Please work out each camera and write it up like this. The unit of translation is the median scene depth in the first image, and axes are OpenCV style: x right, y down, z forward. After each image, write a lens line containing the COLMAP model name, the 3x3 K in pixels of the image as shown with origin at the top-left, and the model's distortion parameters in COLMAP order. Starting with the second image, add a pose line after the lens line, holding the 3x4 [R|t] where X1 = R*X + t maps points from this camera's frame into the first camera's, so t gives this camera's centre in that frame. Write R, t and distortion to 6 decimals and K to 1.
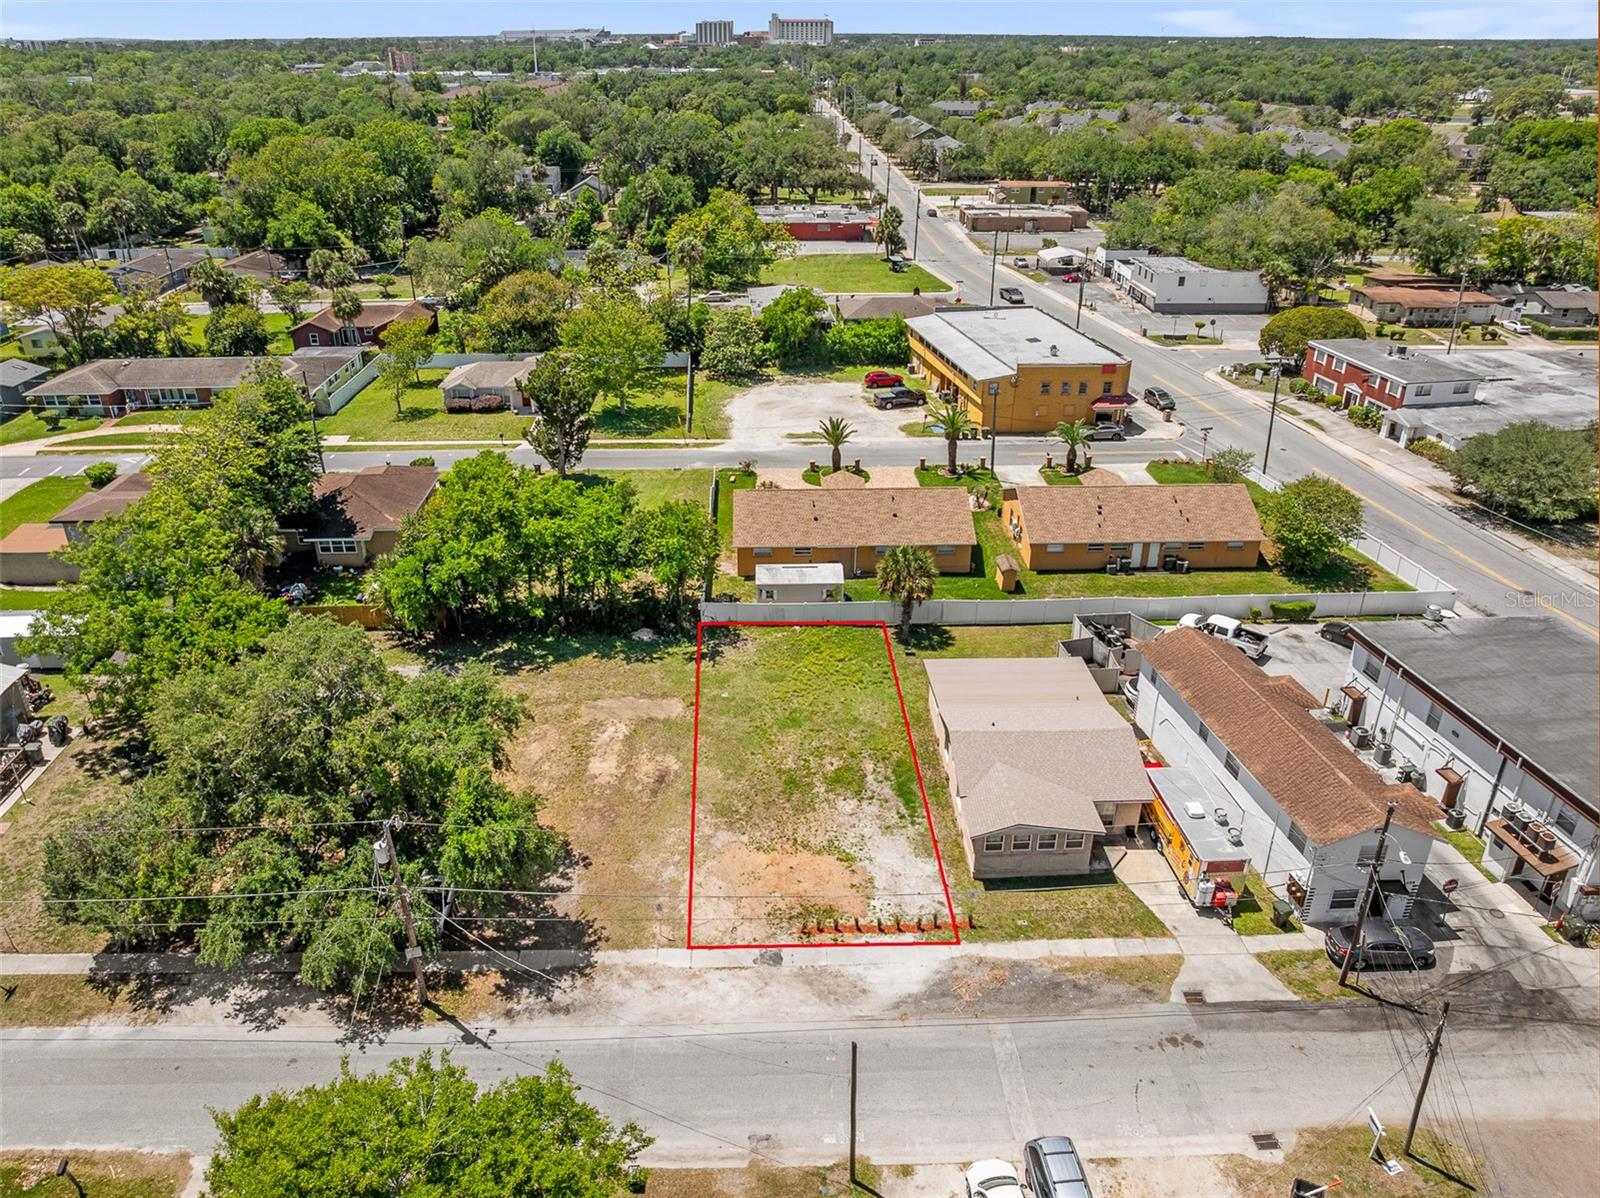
lens RADIAL K [[1139.4, 0, 792.3], [0, 1139.4, 561.2], [0, 0, 1]] dist [-0.038939, -0.001744]
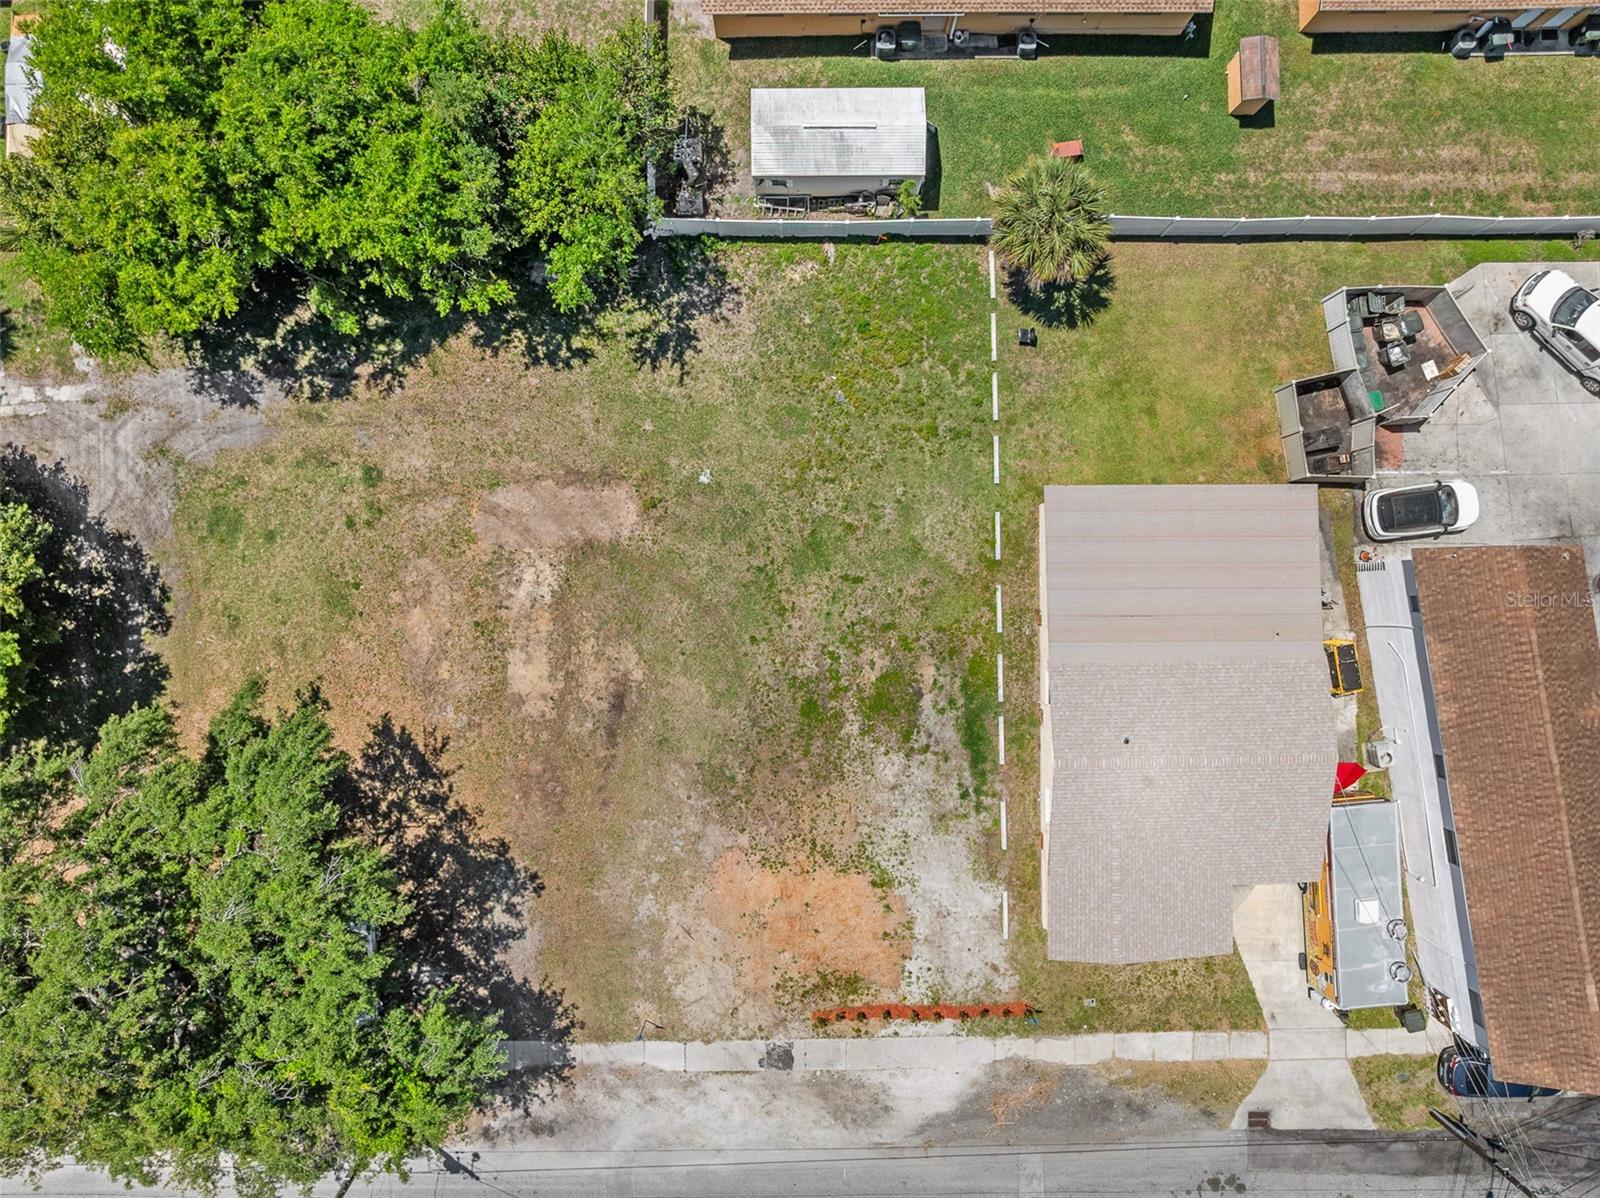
lens RADIAL K [[1125.0, 0, 807.8], [0, 1125.0, 601.2], [0, 0, 1]] dist [-0.040162, 0.000063]
pose [[0.999798, 0.020049, -0.001218, -0.002991], [-0.007409, 0.424465, 0.905414, -0.429788], [0.018669, -0.905222, 0.424528, 0.750550]]
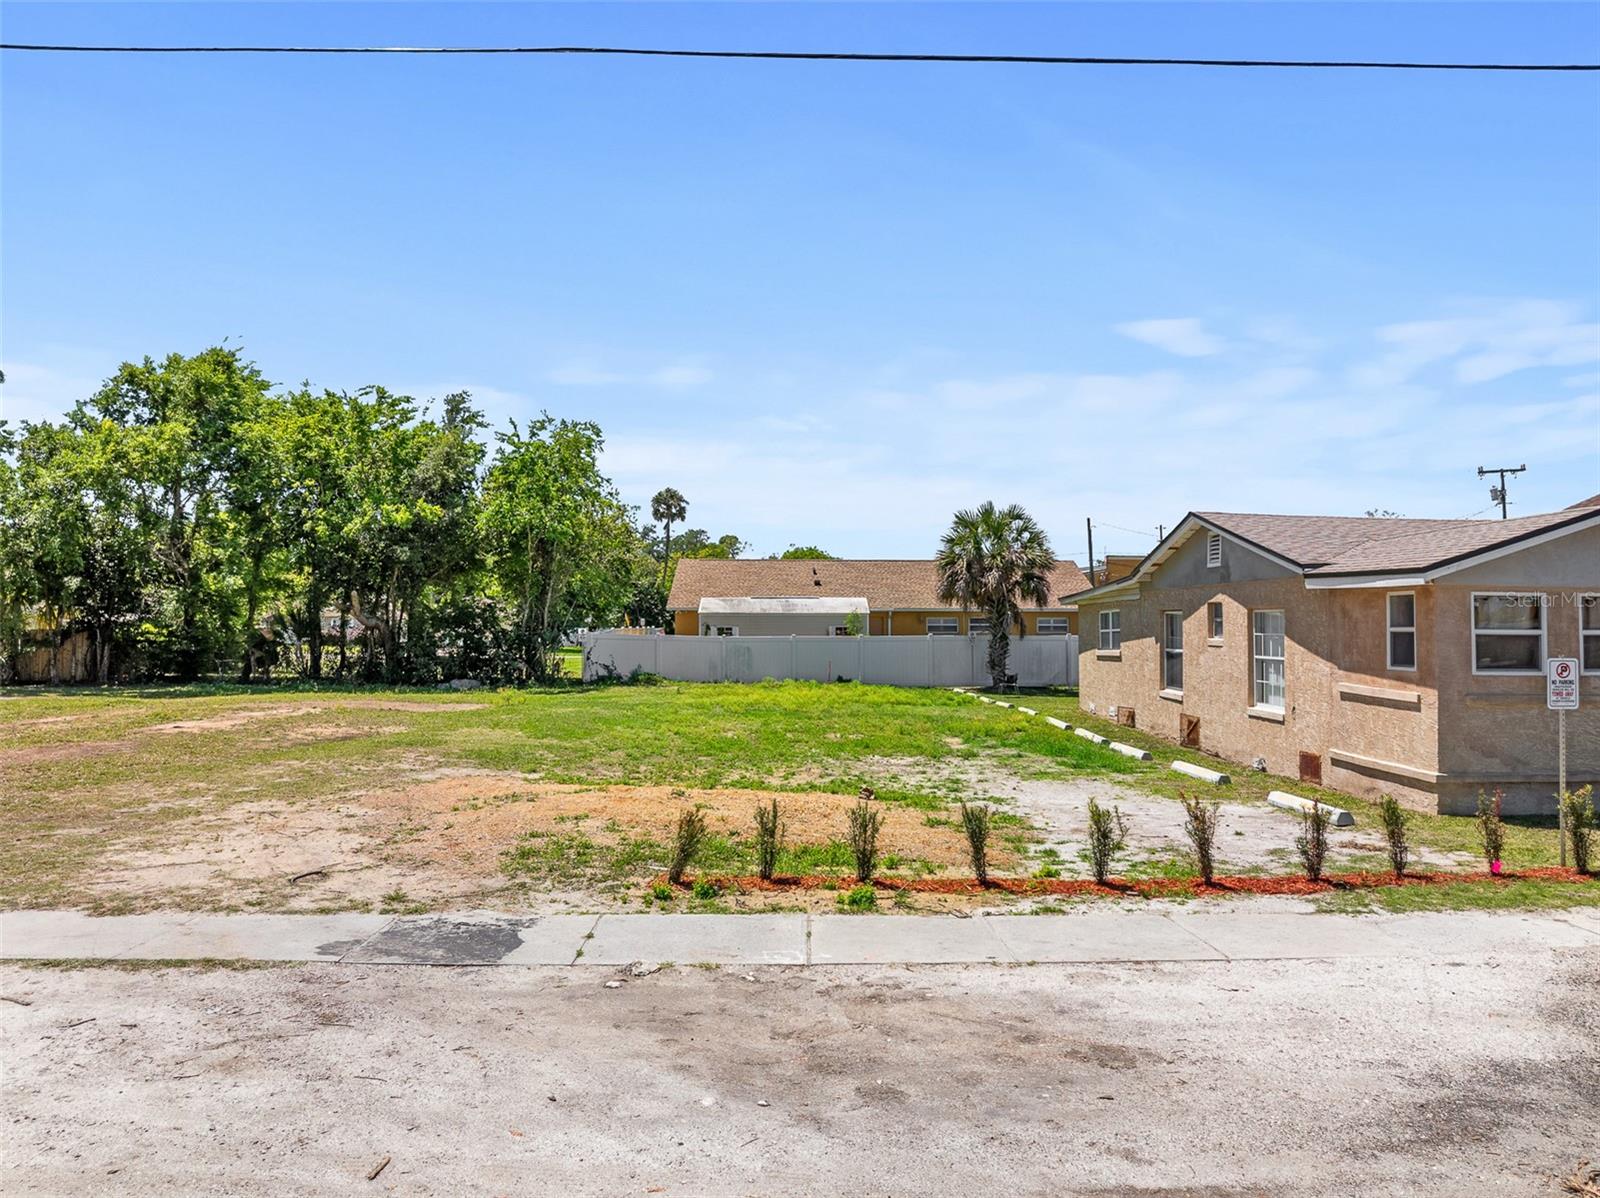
lens RADIAL K [[1125.8, 0, 797.5], [0, 1125.8, 593.4], [0, 0, 1]] dist [-0.040733, 0.005562]
pose [[0.999903, -0.000492, -0.013930, 0.024473], [-0.005867, 0.891694, -0.452602, 0.295761], [0.012644, 0.452639, 0.891604, 0.662805]]
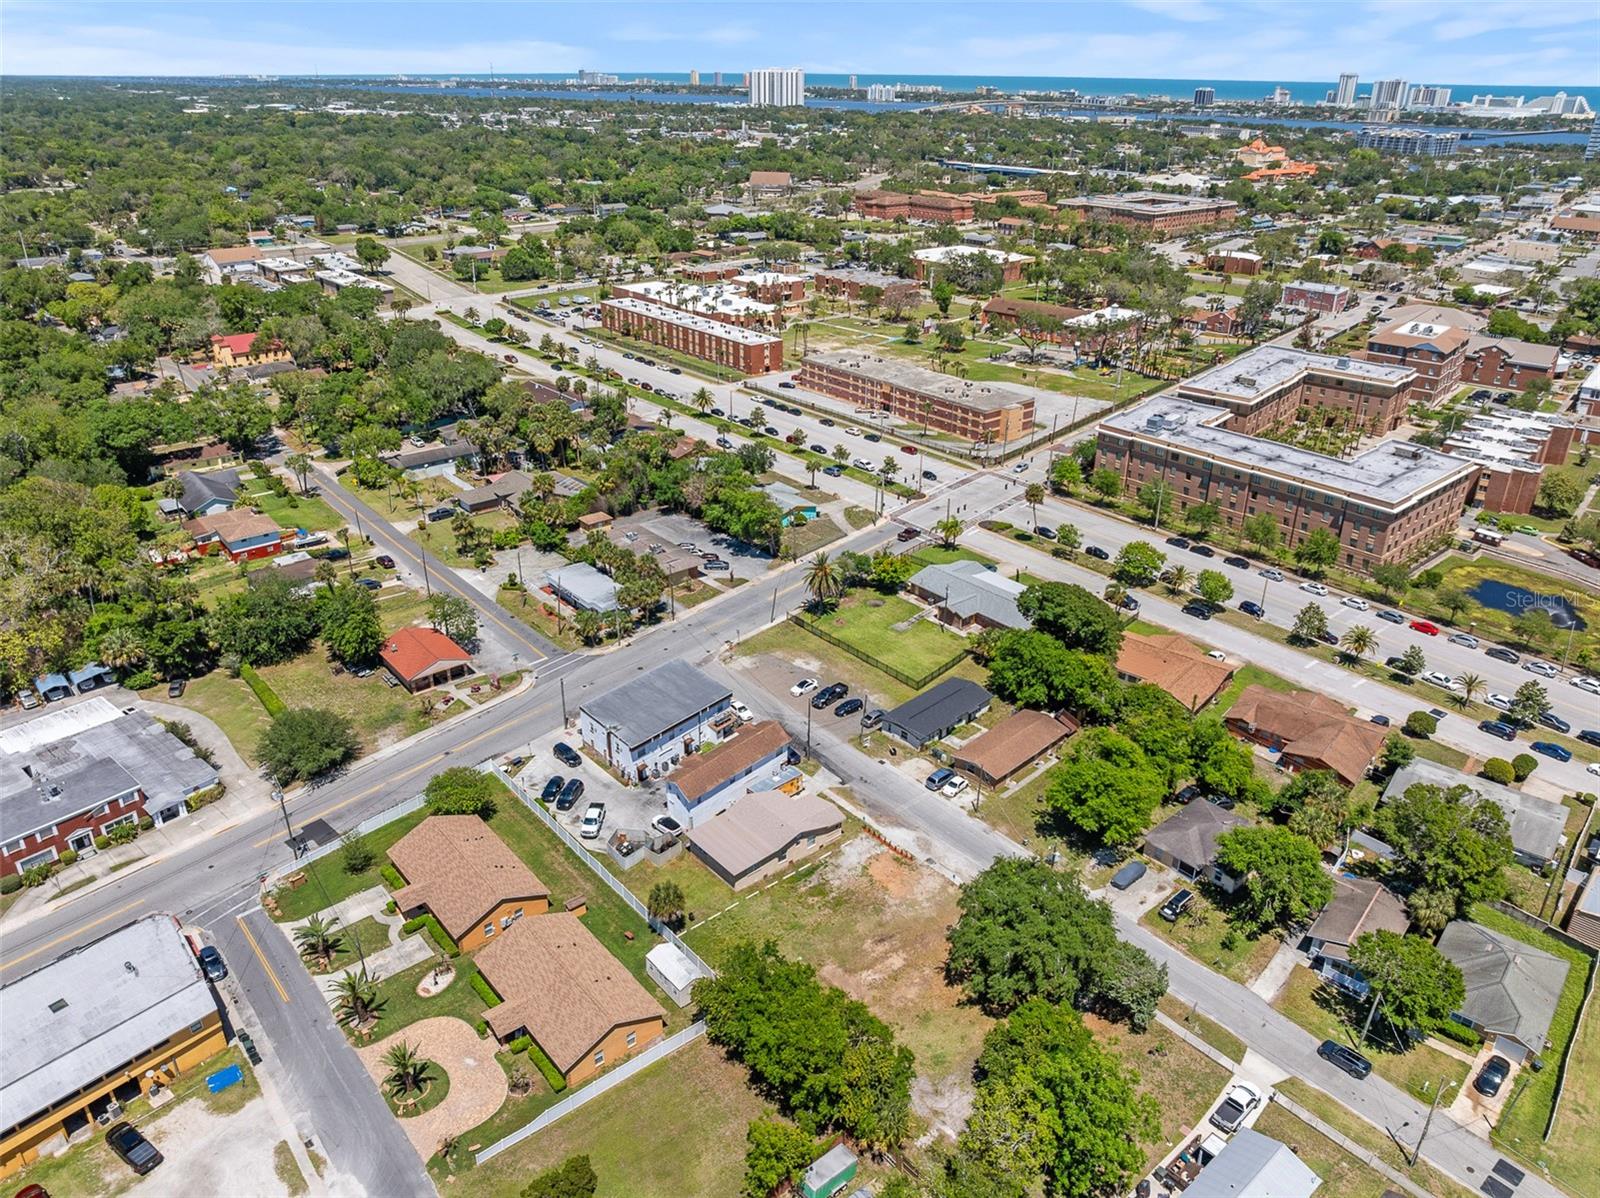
lens RADIAL K [[1109.8, 0, 800.0], [0, 1109.8, 599.0], [0, 0, 1]] dist [-0.026965, 0.004243]
pose [[-0.619399, -0.341727, 0.706801, -1.122369], [0.326915, 0.706258, 0.627954, -1.392489], [-0.713773, 0.620018, -0.325740, 1.312010]]
